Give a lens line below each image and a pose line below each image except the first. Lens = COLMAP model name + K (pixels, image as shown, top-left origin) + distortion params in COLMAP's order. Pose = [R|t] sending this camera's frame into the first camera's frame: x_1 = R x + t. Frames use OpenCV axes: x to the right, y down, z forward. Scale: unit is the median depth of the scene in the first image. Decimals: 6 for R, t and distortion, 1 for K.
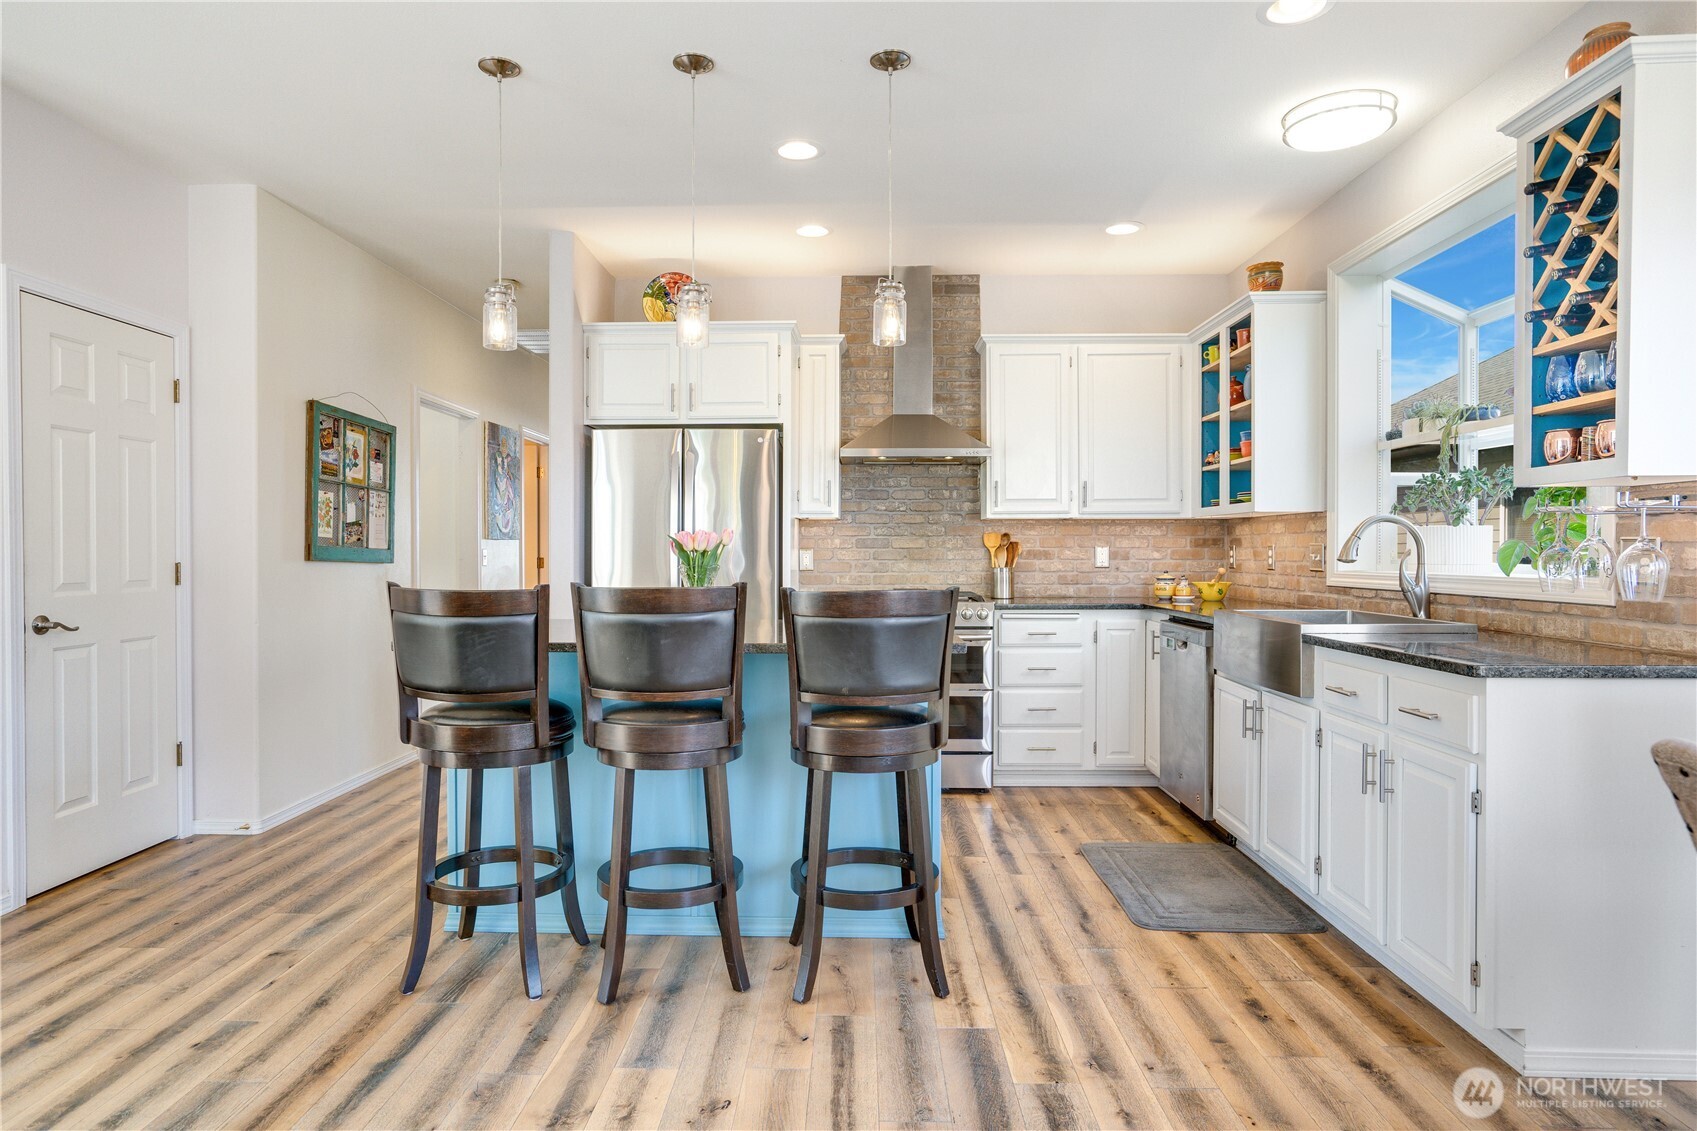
lens RADIAL K [[971.1, 0, 848.5], [0, 971.1, 565.5], [0, 0, 1]] dist [-0.016772, 0.001166]
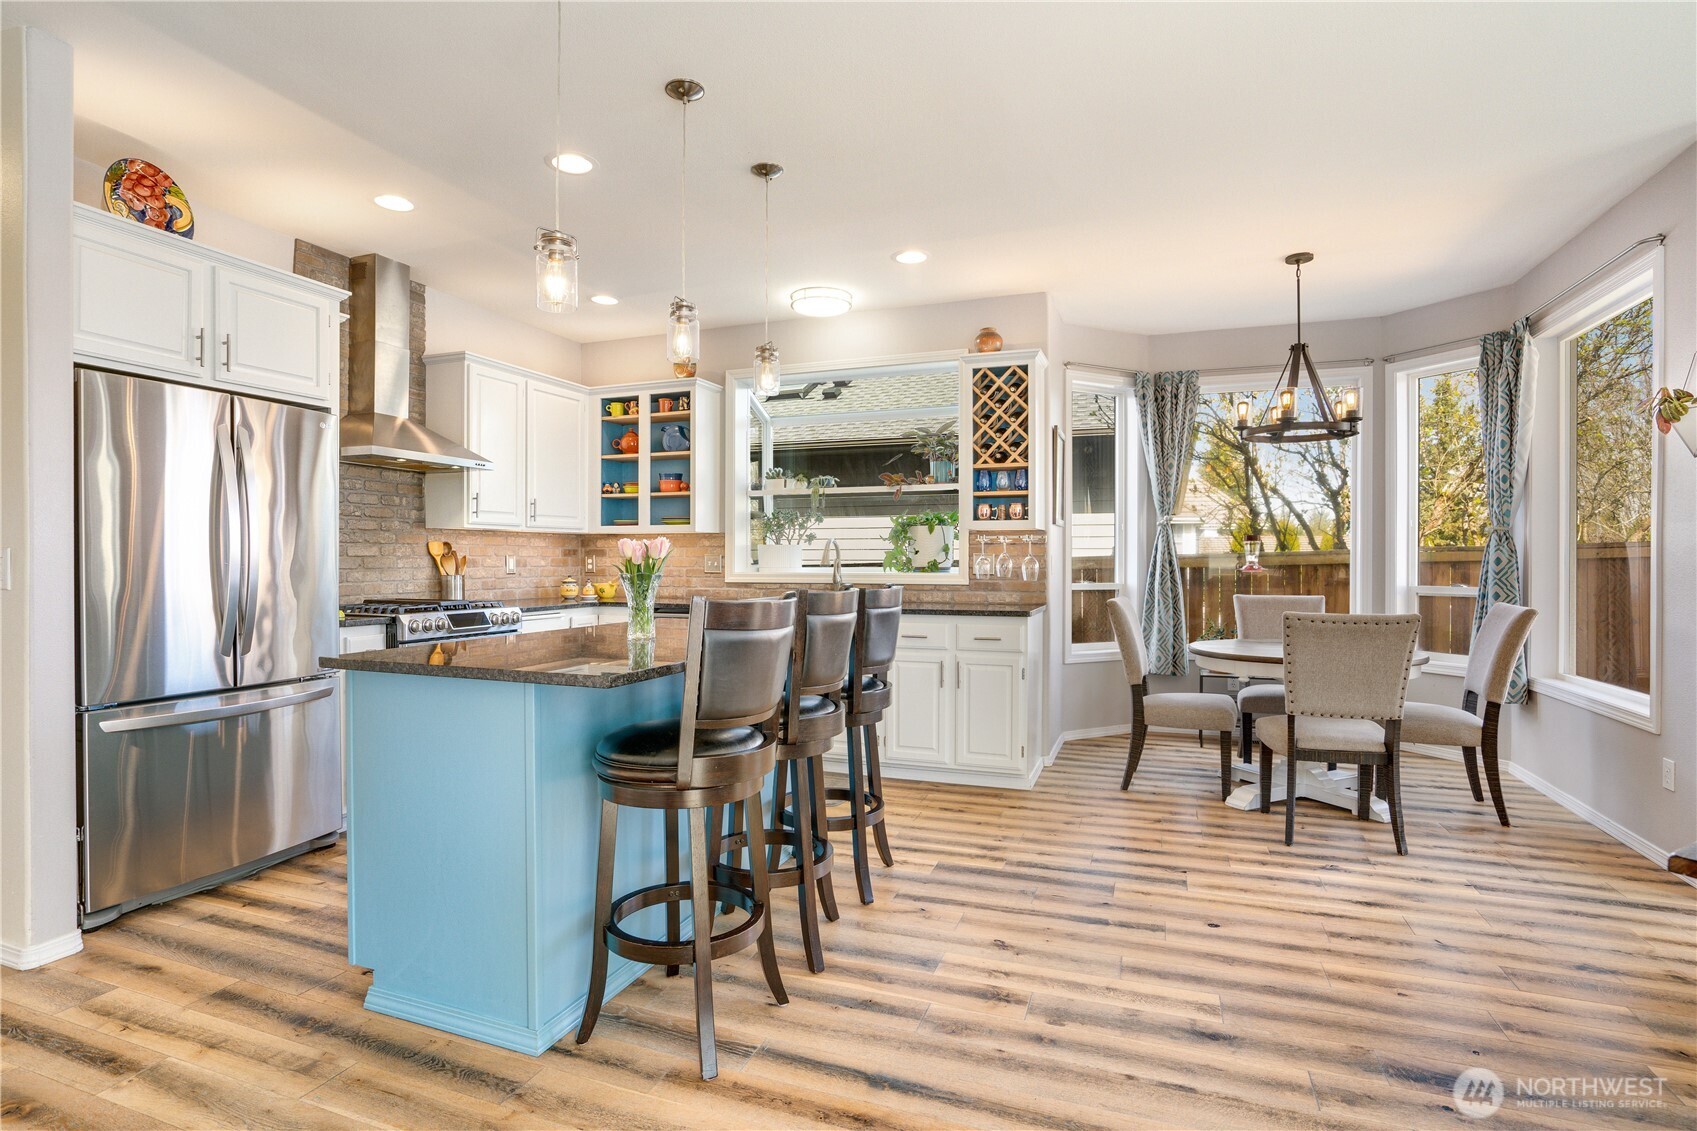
lens RADIAL K [[829.9, 0, 848.5], [0, 829.9, 565.5], [0, 0, 1]] dist [-0.036500, 0.000190]
pose [[0.337542, -0.007295, 0.941282, -1.107805], [0.012890, 0.999912, 0.003127, -0.011928], [-0.941222, 0.011078, 0.337607, 0.640539]]
